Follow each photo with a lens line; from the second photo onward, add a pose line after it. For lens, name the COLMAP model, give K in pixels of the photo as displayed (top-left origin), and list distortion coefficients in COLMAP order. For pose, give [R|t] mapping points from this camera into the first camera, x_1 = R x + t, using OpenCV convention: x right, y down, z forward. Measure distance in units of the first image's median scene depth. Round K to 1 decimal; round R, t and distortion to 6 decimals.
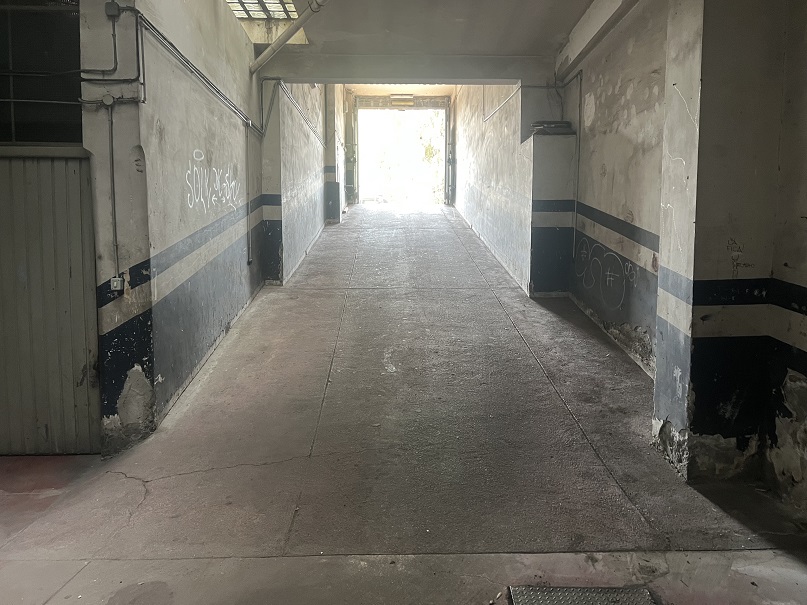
lens RADIAL K [[603.9, 0, 407.1], [0, 603.9, 304.5], [0, 0, 1]] dist [0.054194, -0.058129]
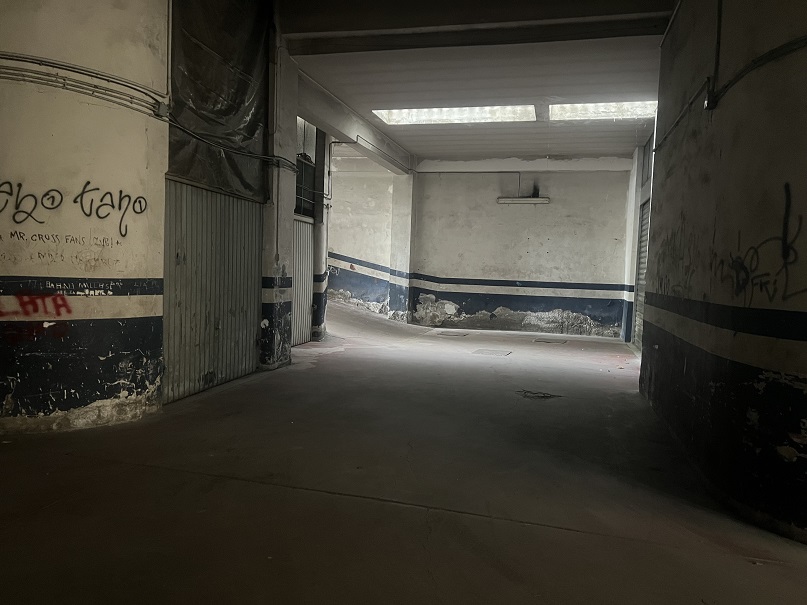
lens RADIAL K [[603.9, 0, 402.9], [0, 603.9, 305.4], [0, 0, 1]] dist [0.054194, -0.058129]
pose [[0.264468, -0.047220, 0.963238, -2.909062], [0.039569, 0.998491, 0.038084, 0.019899], [-0.963582, 0.028043, 0.265937, -0.022900]]
